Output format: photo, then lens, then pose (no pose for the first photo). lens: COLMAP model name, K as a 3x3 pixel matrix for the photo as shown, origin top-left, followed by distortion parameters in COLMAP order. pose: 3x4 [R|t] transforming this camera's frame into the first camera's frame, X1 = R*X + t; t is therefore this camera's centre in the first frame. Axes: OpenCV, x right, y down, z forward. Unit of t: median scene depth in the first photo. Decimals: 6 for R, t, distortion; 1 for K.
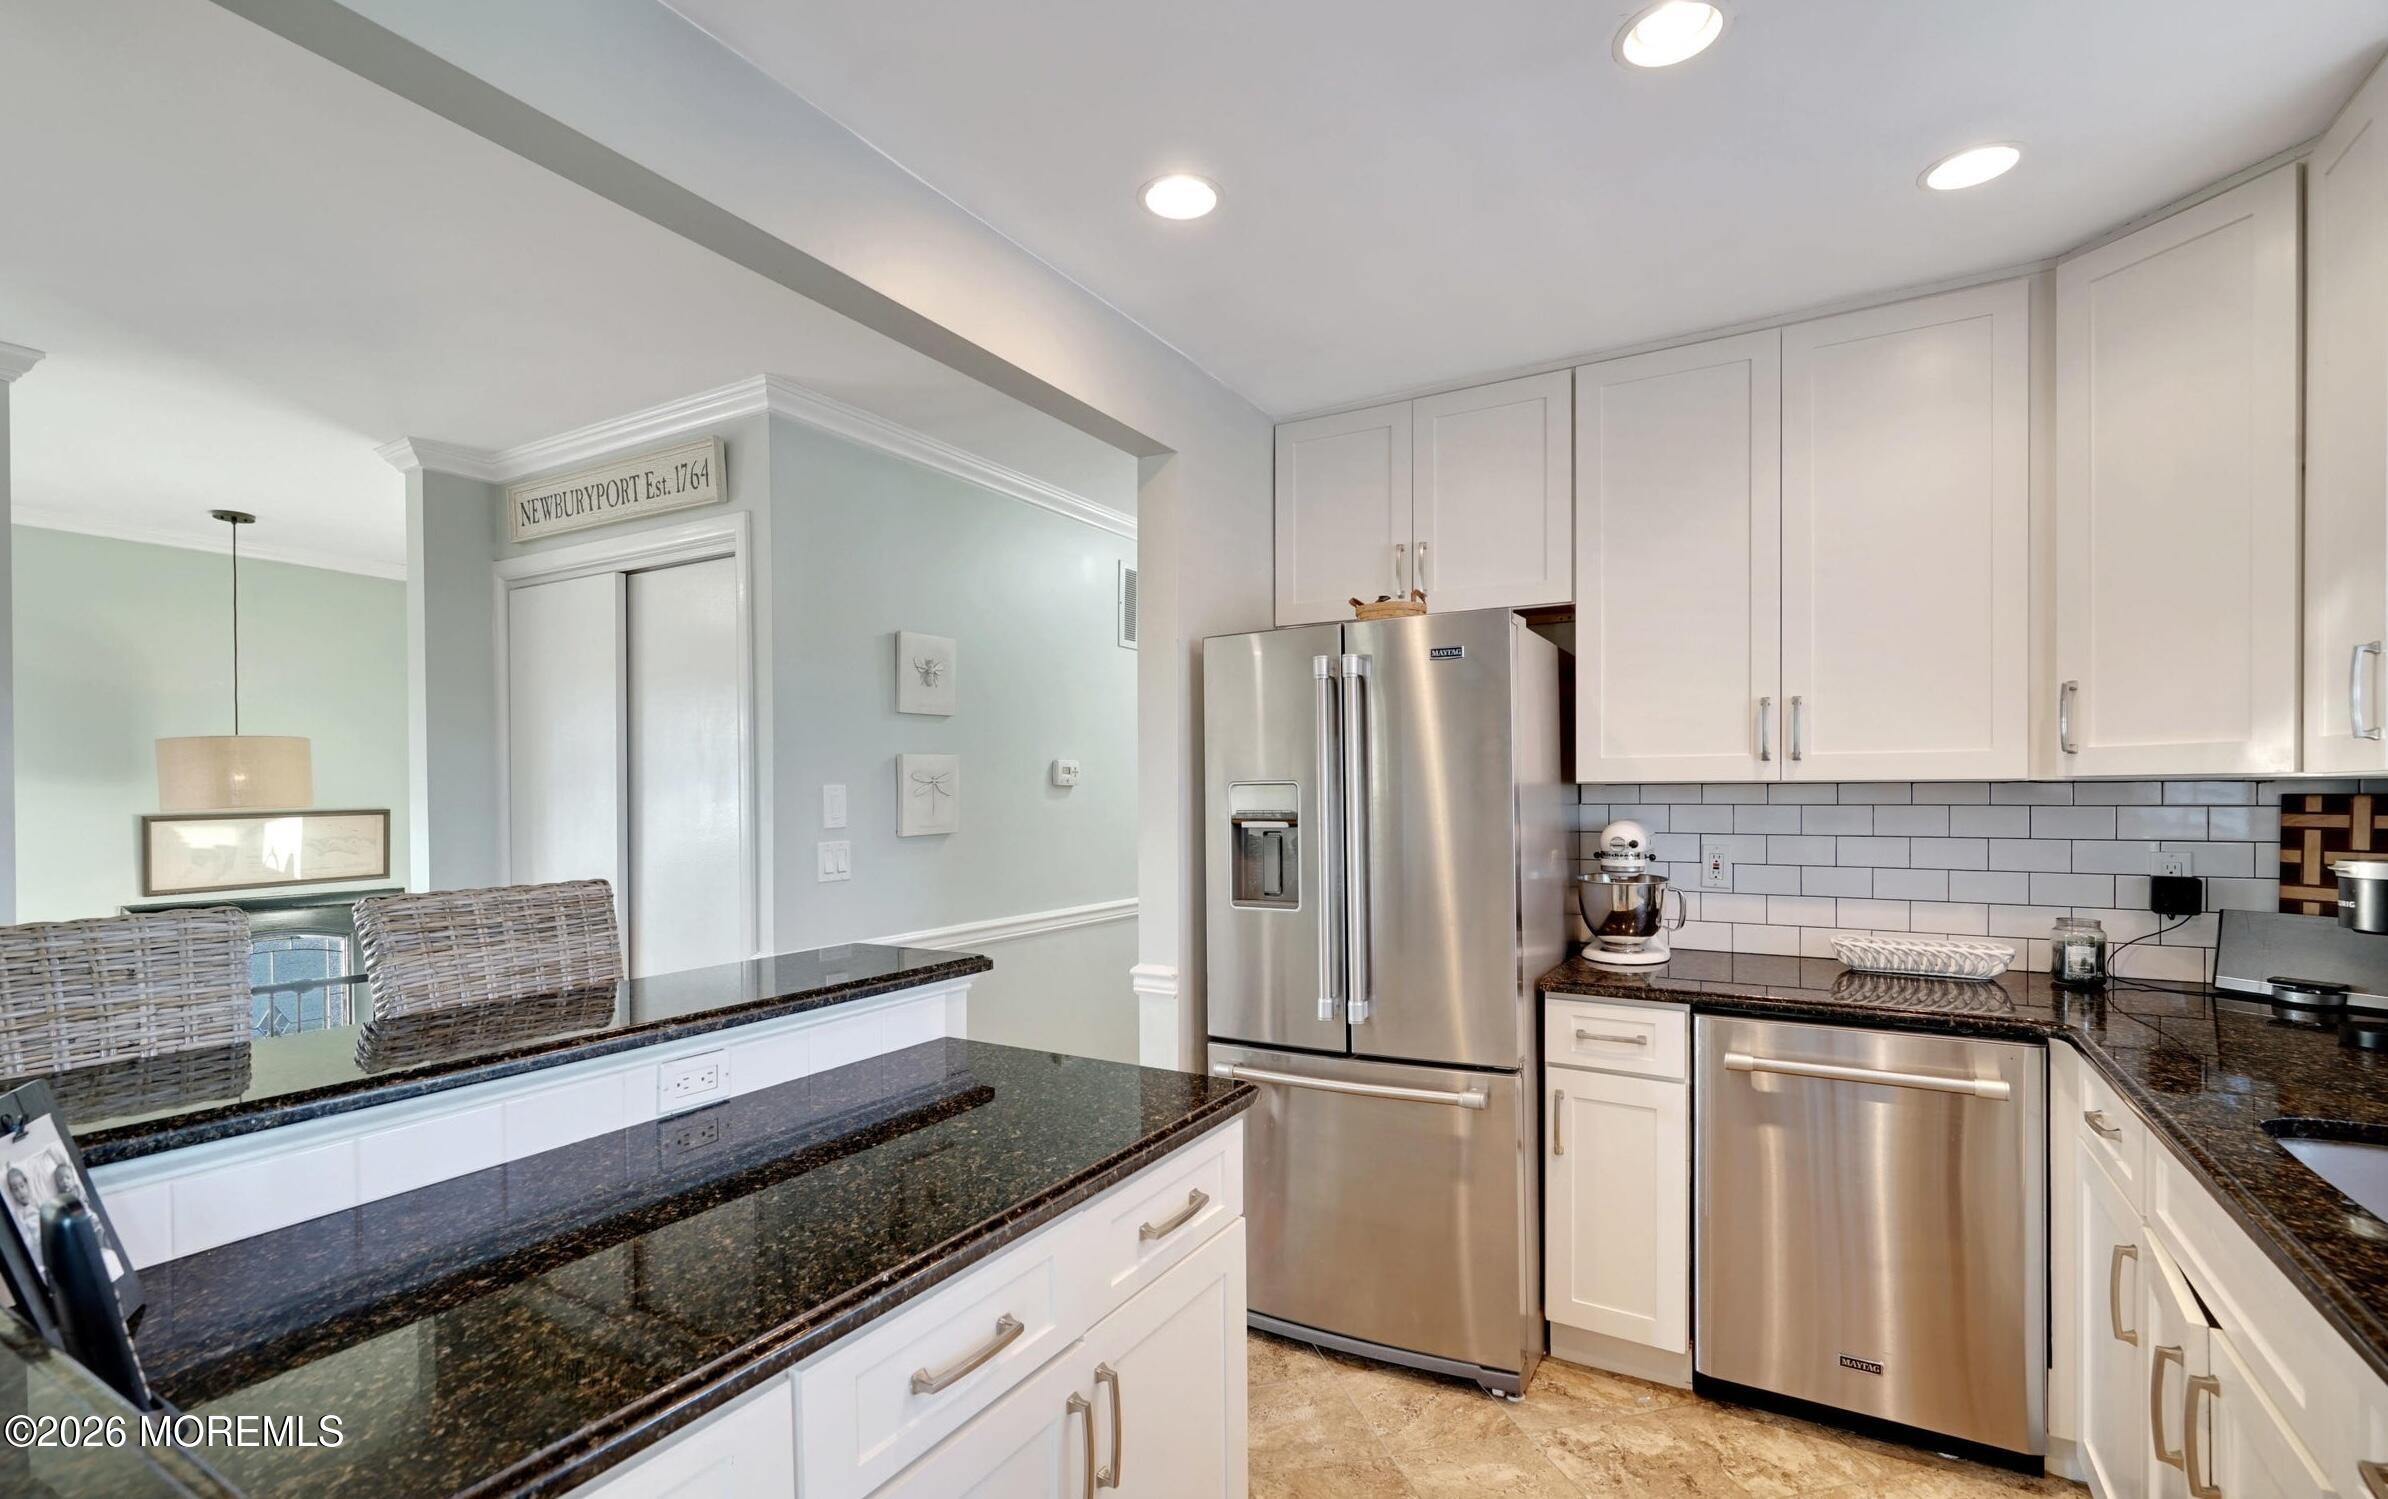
lens RADIAL K [[1078.4, 0, 1183.5], [0, 1078.4, 772.0], [0, 0, 1]] dist [-0.010077, 0.002997]
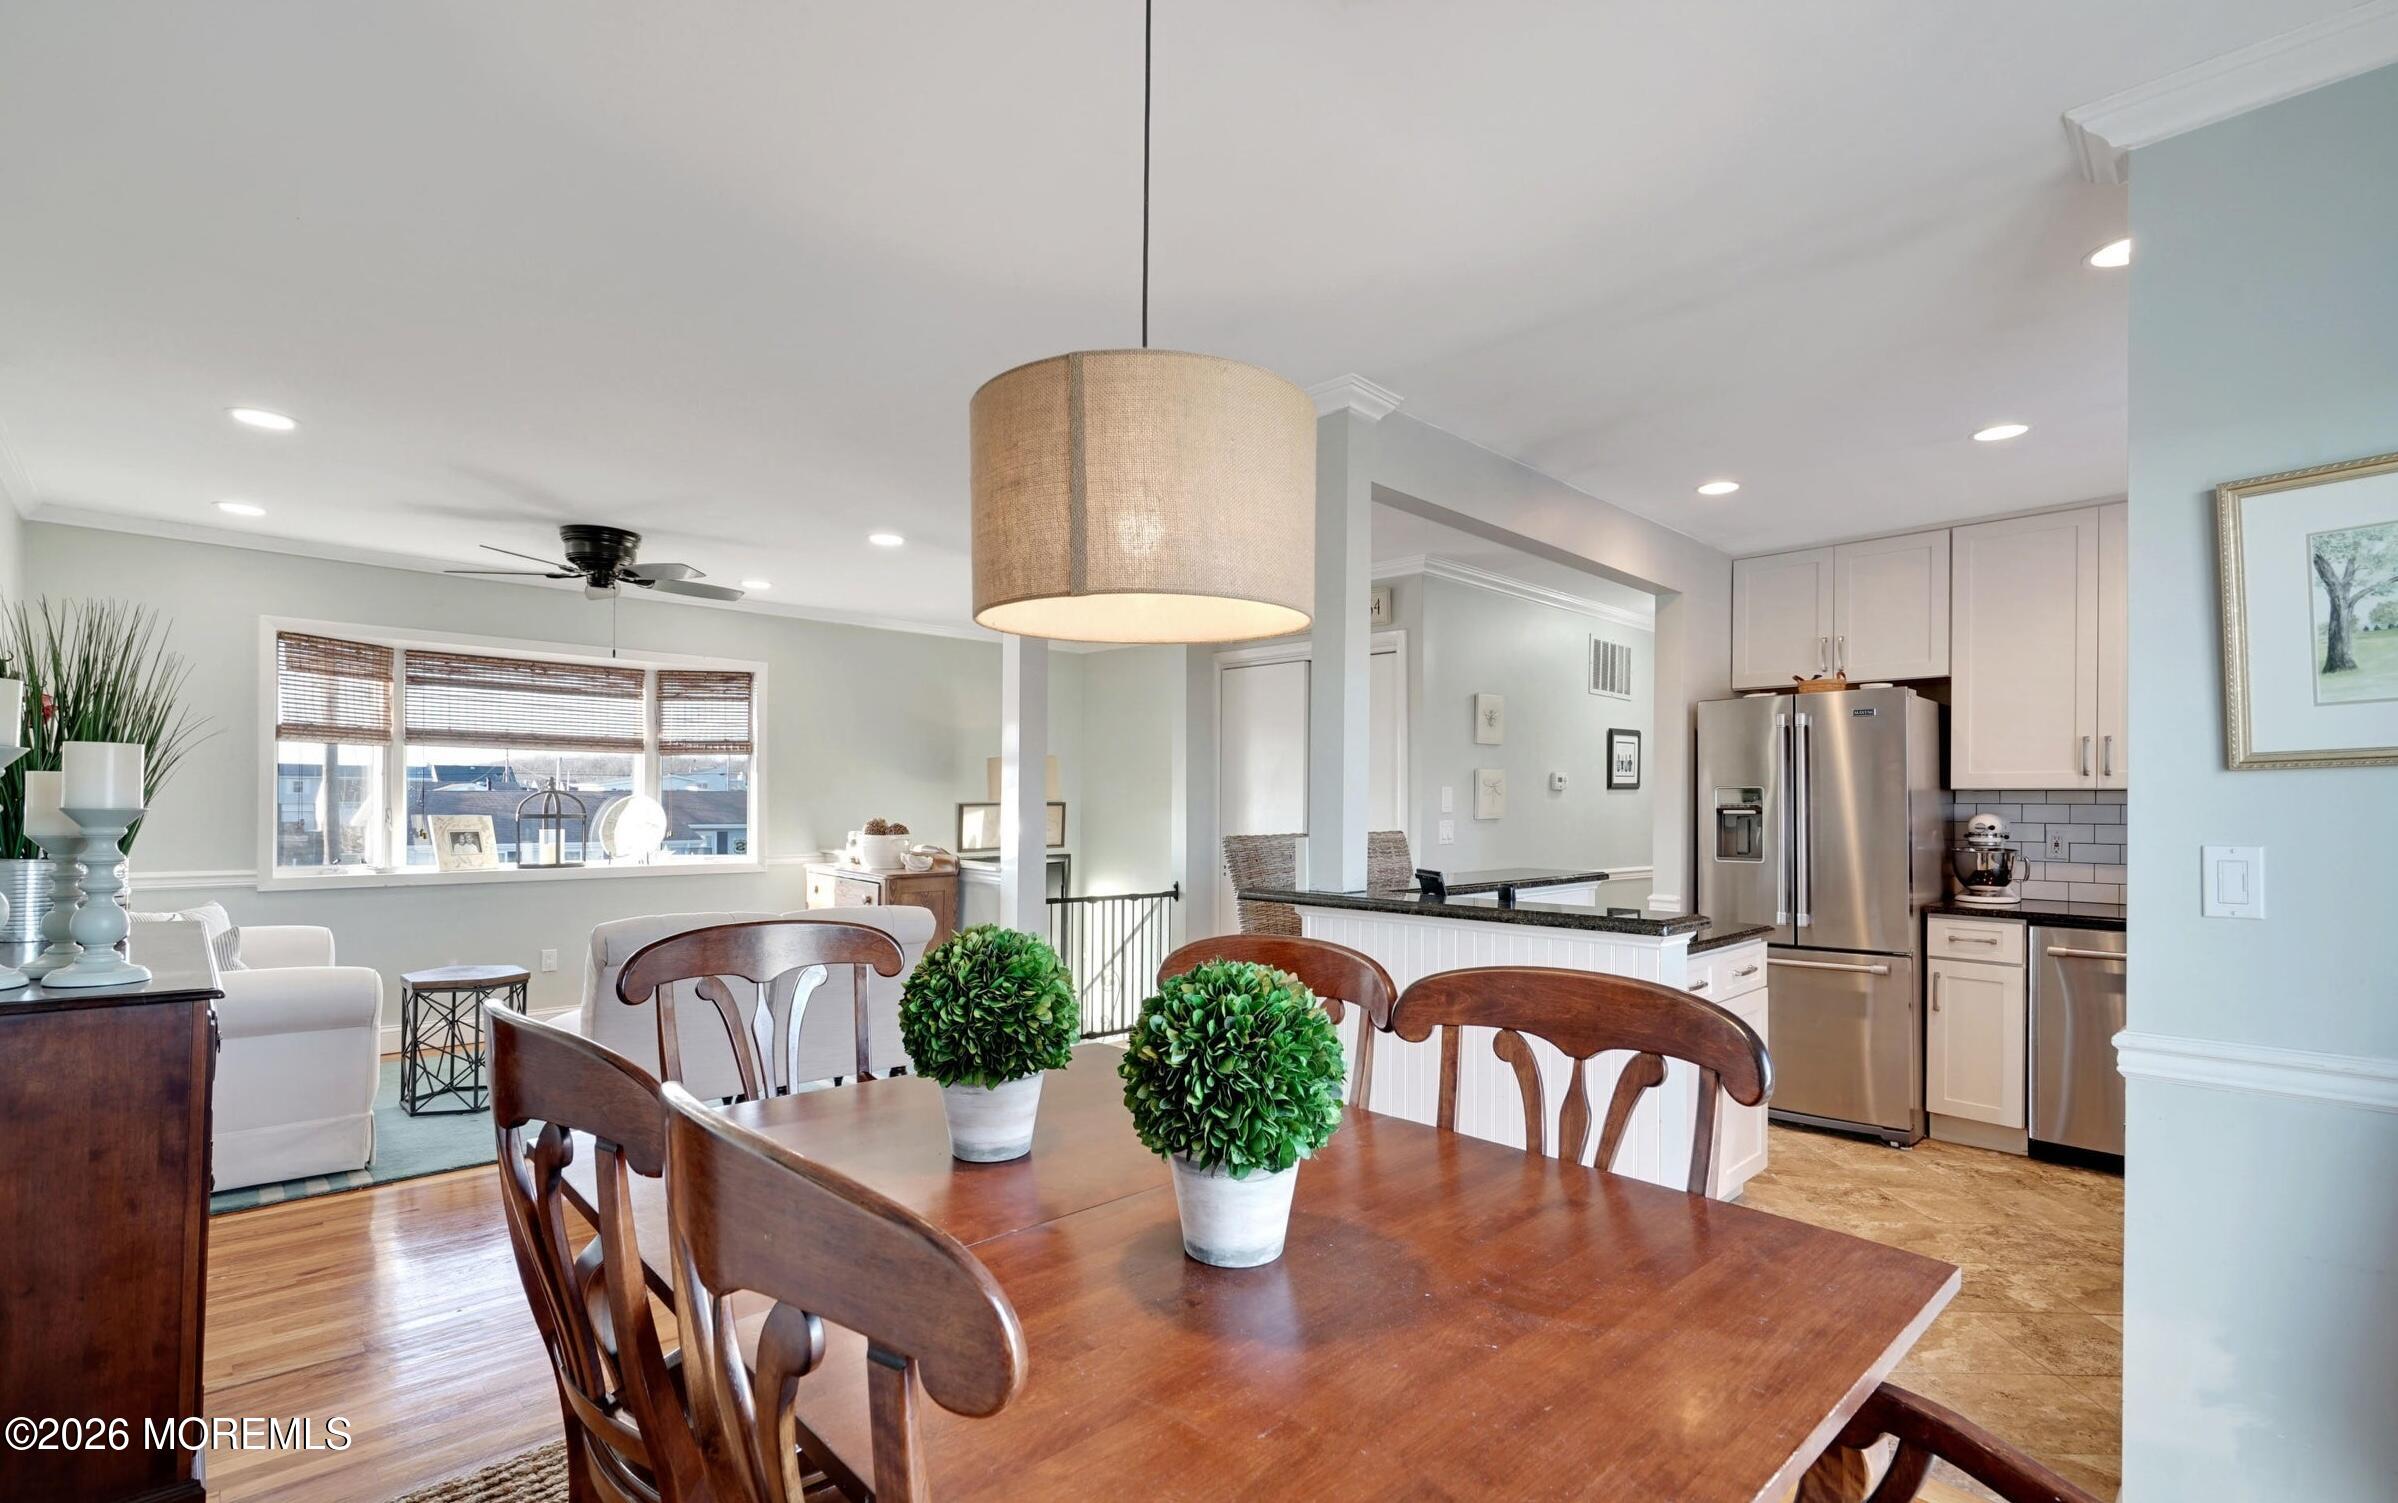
lens RADIAL K [[1082.9, 0, 1181.0], [0, 1082.9, 781.6], [0, 0, 1]] dist [-0.010077, 0.002997]
pose [[0.960646, 0.007223, -0.277681, -0.289840], [-0.007640, 0.999971, -0.000421, 0.008513], [0.277670, 0.002526, 0.960673, -0.858523]]
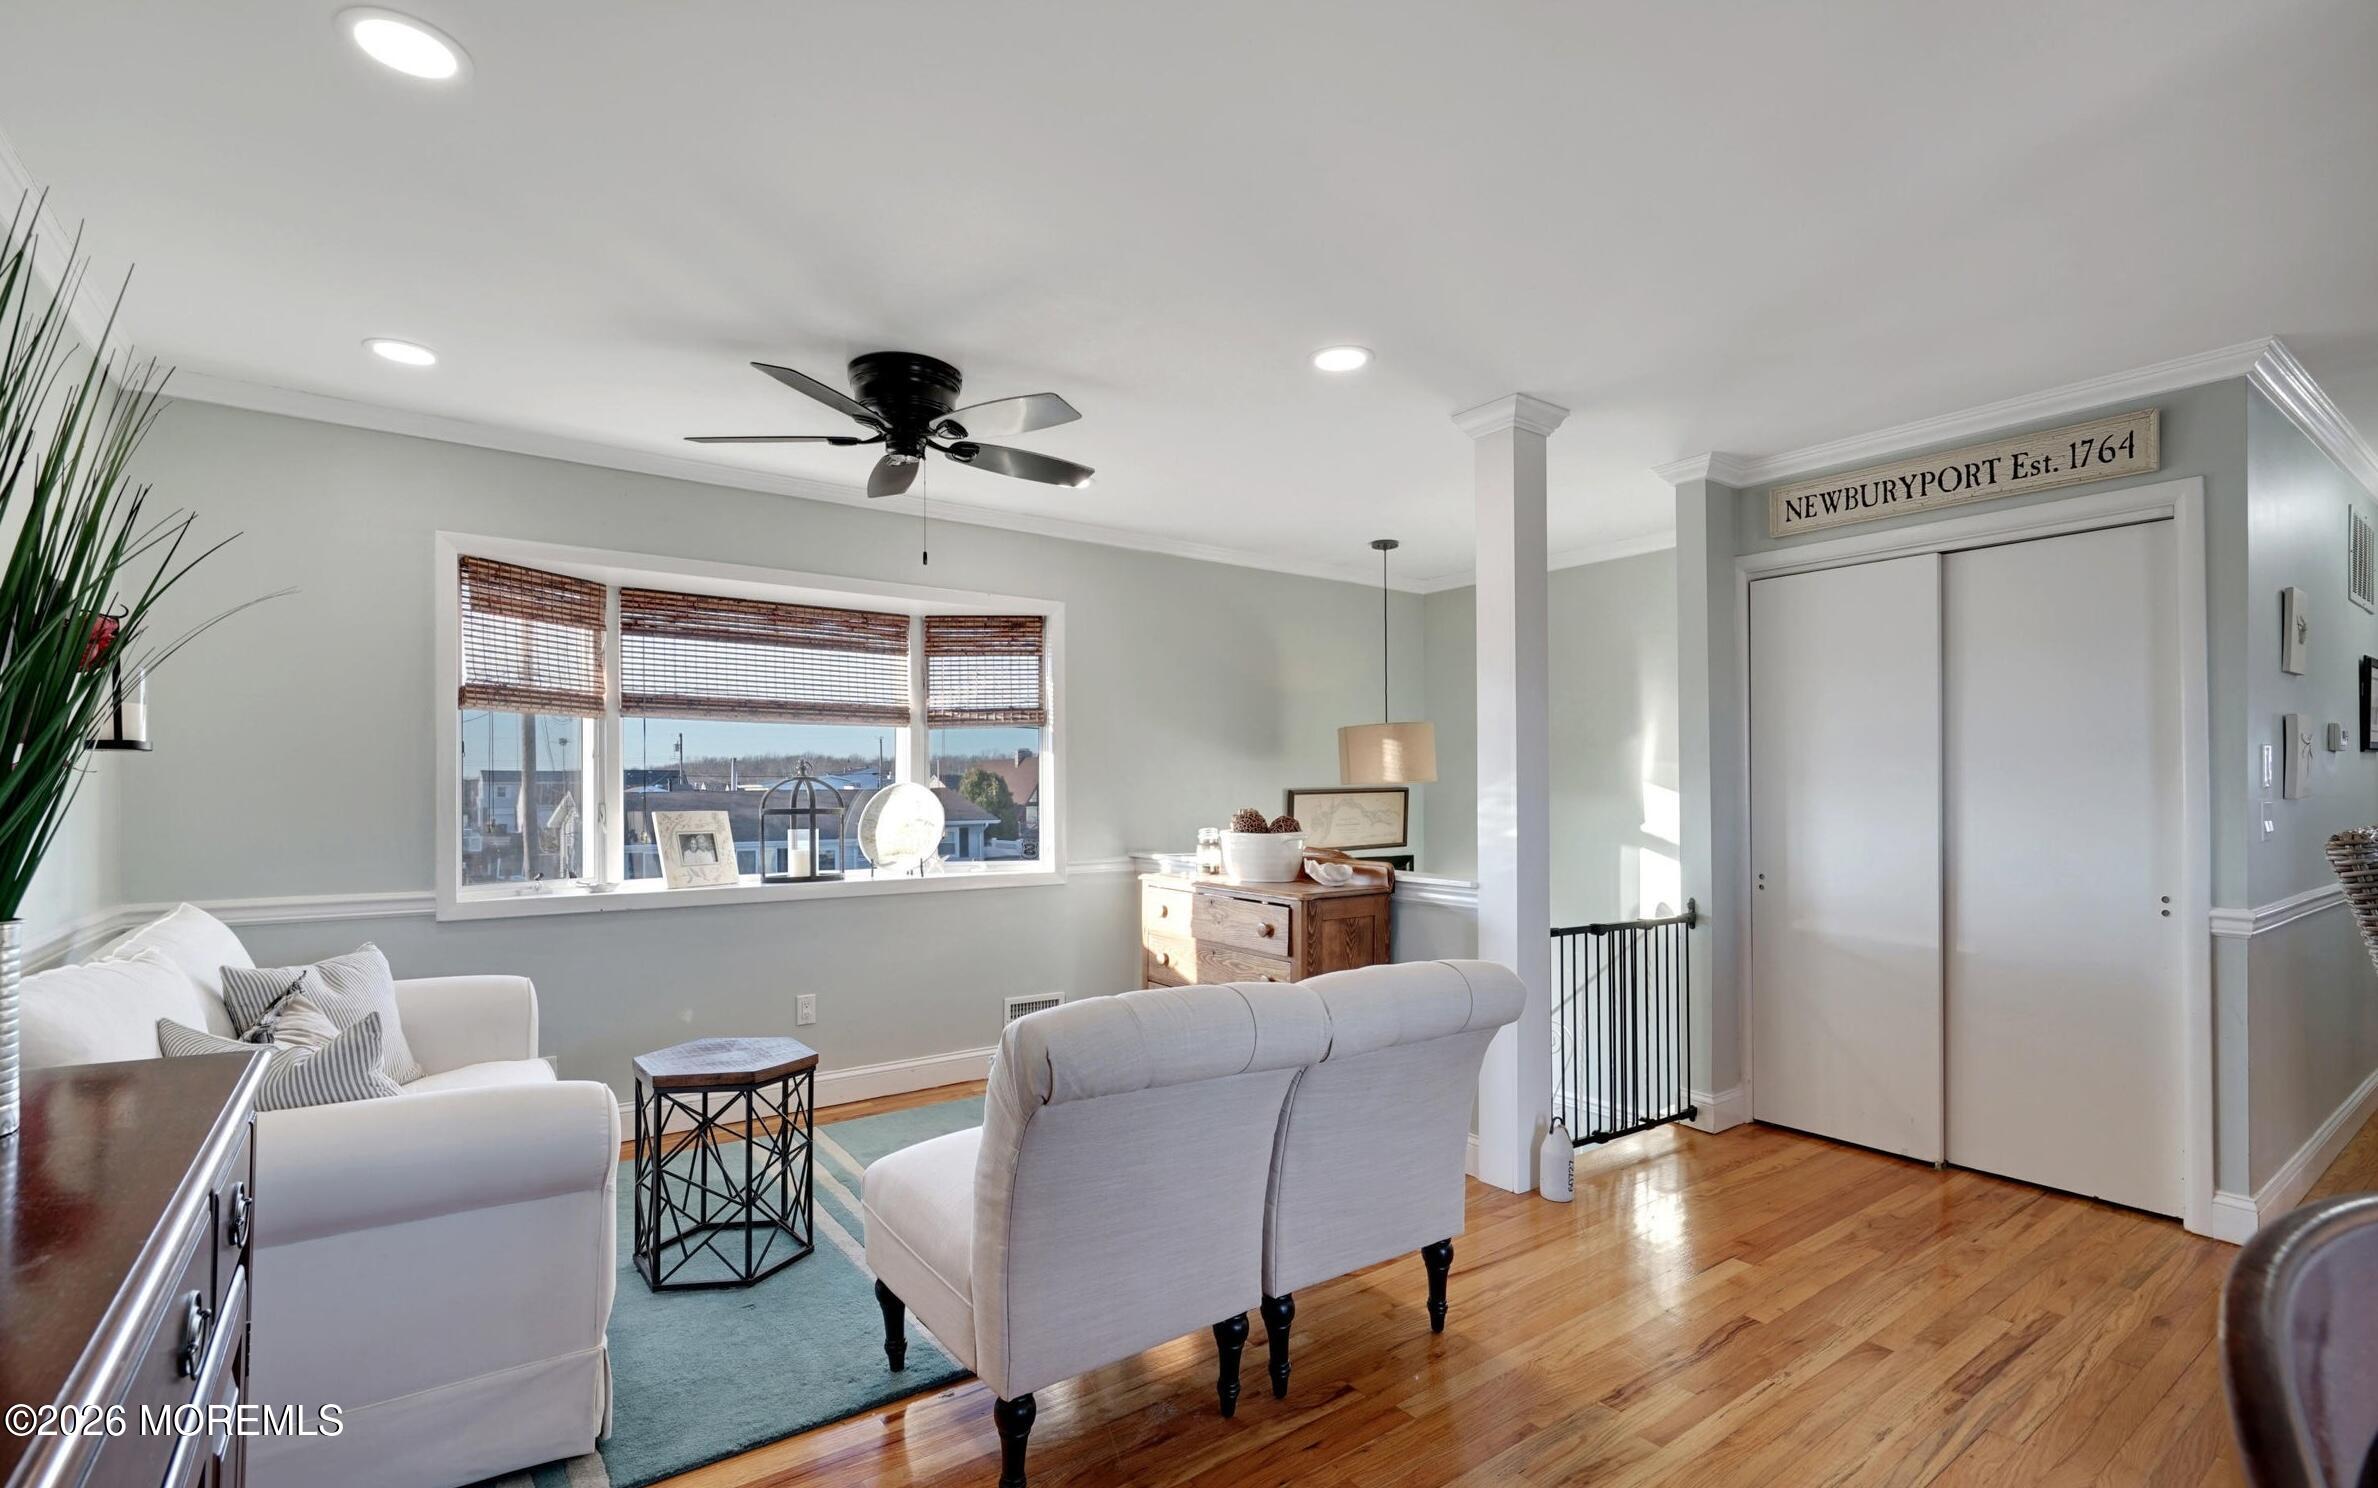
lens RADIAL K [[1073.9, 0, 1160.4], [0, 1073.9, 773.8], [0, 0, 1]] dist [-0.010077, 0.002997]
pose [[0.914422, -0.008010, -0.404682, -0.988738], [0.007569, 0.999968, -0.002690, 0.039509], [0.404691, -0.000604, 0.914453, -0.358933]]
